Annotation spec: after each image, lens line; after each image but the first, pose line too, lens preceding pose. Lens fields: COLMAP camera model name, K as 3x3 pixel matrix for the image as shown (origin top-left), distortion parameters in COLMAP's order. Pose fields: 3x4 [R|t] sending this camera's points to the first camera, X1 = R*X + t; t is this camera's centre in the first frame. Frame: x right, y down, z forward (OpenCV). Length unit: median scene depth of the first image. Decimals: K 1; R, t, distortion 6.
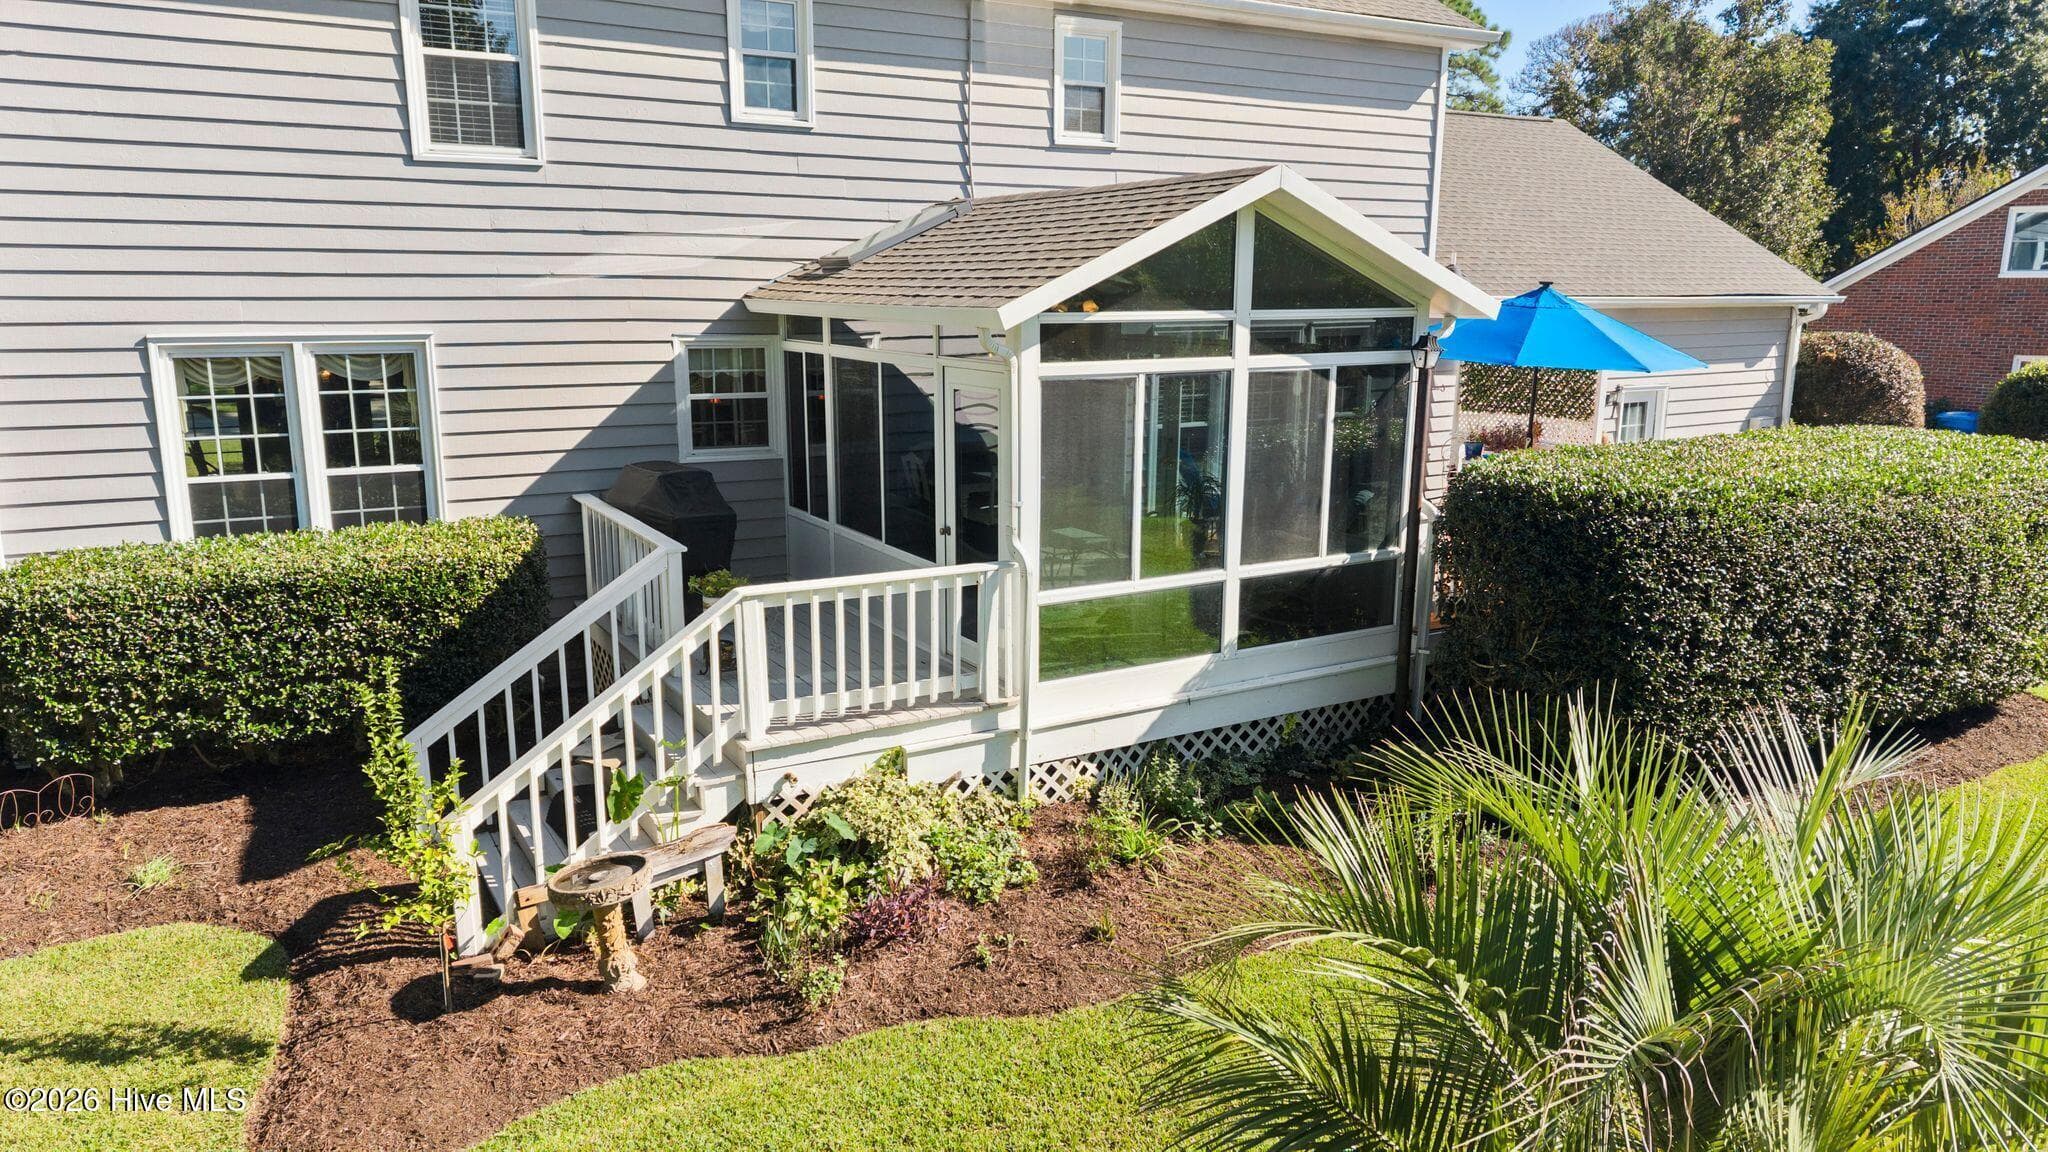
lens RADIAL K [[1411.2, 0, 1042.8], [0, 1411.2, 596.9], [0, 0, 1]] dist [0.008131, -0.009494]
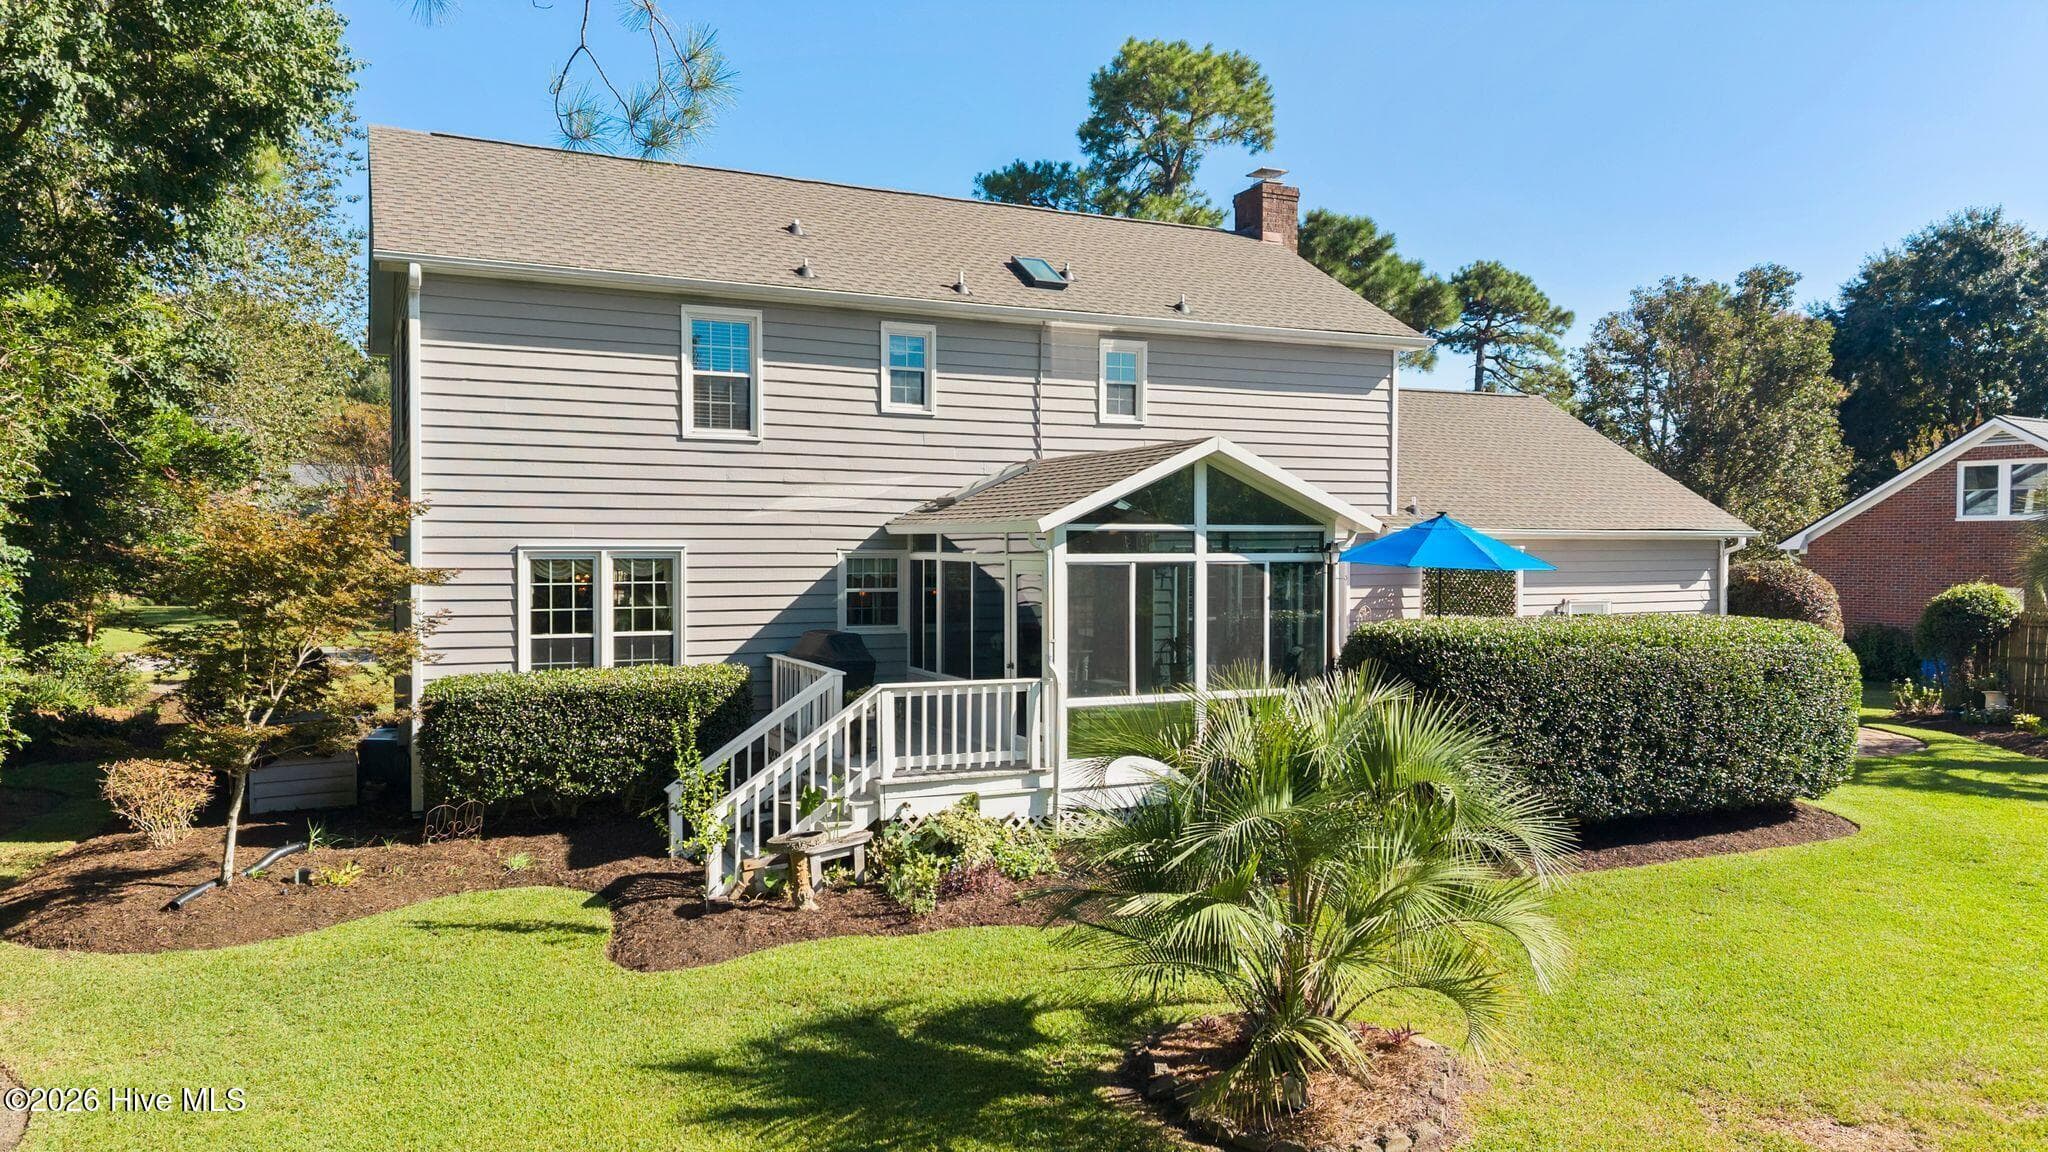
lens RADIAL K [[1411.2, 0, 1027.7], [0, 1411.2, 572.6], [0, 0, 1]] dist [0.008131, -0.009494]
pose [[0.995773, -0.001276, -0.091835, 0.087603], [-0.016878, 0.980332, -0.196630, 0.149782], [0.090279, 0.197349, 0.976168, -0.502137]]
